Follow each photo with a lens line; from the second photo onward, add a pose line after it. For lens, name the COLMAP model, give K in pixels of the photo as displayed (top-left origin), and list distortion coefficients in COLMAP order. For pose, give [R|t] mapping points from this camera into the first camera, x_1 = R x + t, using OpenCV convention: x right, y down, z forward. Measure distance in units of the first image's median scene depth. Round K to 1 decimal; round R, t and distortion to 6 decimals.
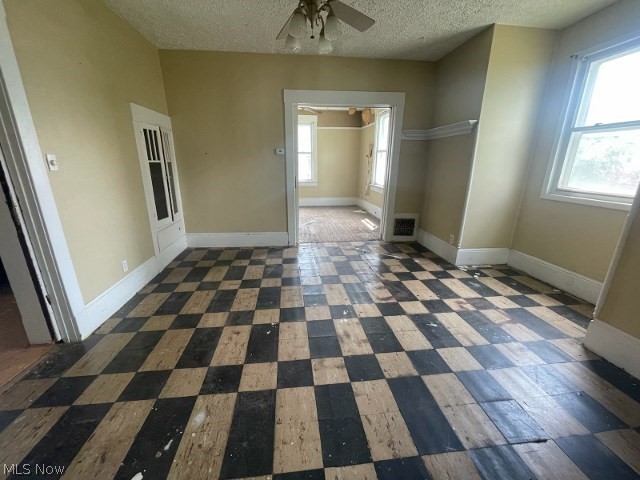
lens RADIAL K [[261.3, 0, 312.5], [0, 261.3, 235.3], [0, 0, 1]] dist [0.000047, -0.001834]
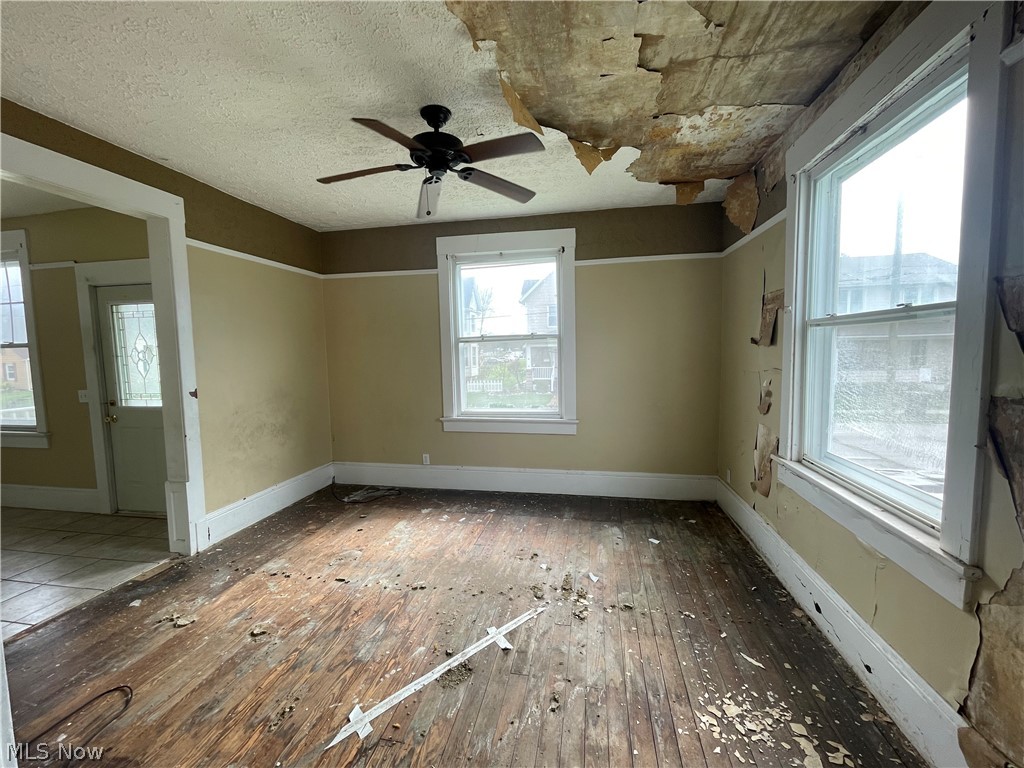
lens RADIAL K [[418.0, 0, 502.8], [0, 418.0, 381.1], [0, 0, 1]] dist [0.000047, -0.001834]
pose [[0.952904, 0.003416, -0.303254, 0.218550], [-0.060403, 0.982040, -0.178741, -0.394191], [0.297197, 0.188641, 0.935996, 1.214040]]
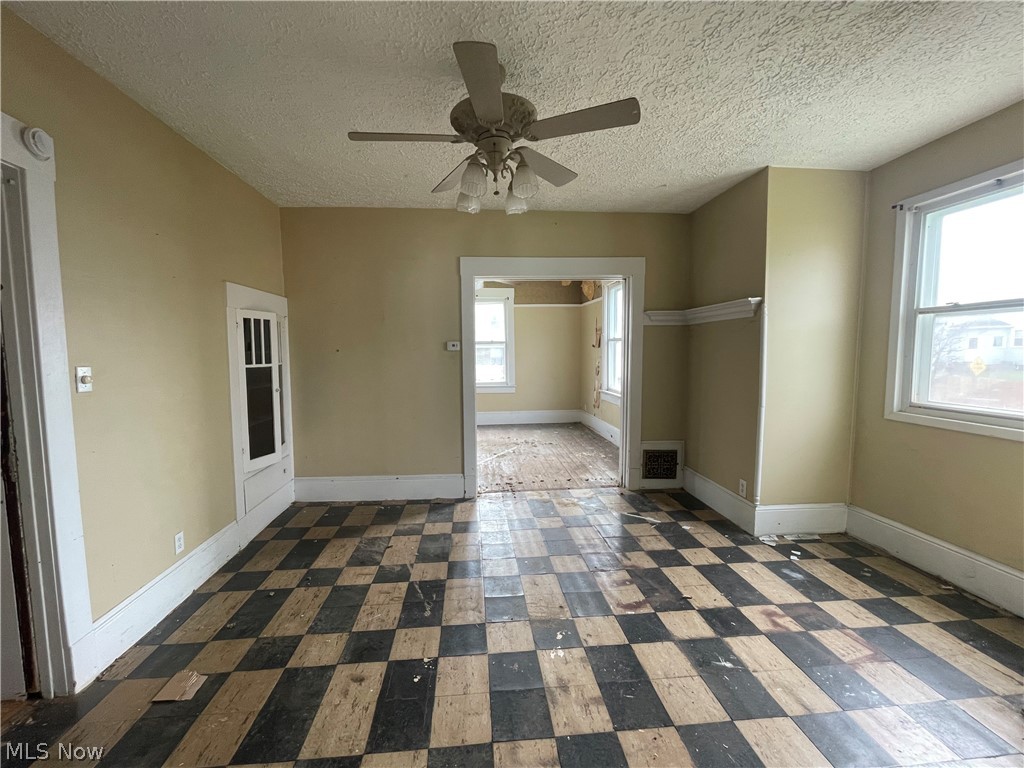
lens RADIAL K [[418.0, 0, 499.6], [0, 418.0, 376.7], [0, 0, 1]] dist [0.000047, -0.001834]
pose [[0.999534, -0.006885, -0.029741, 0.025221], [0.000582, 0.978360, -0.206911, -0.046898], [0.030522, 0.206797, 0.977908, 0.025127]]
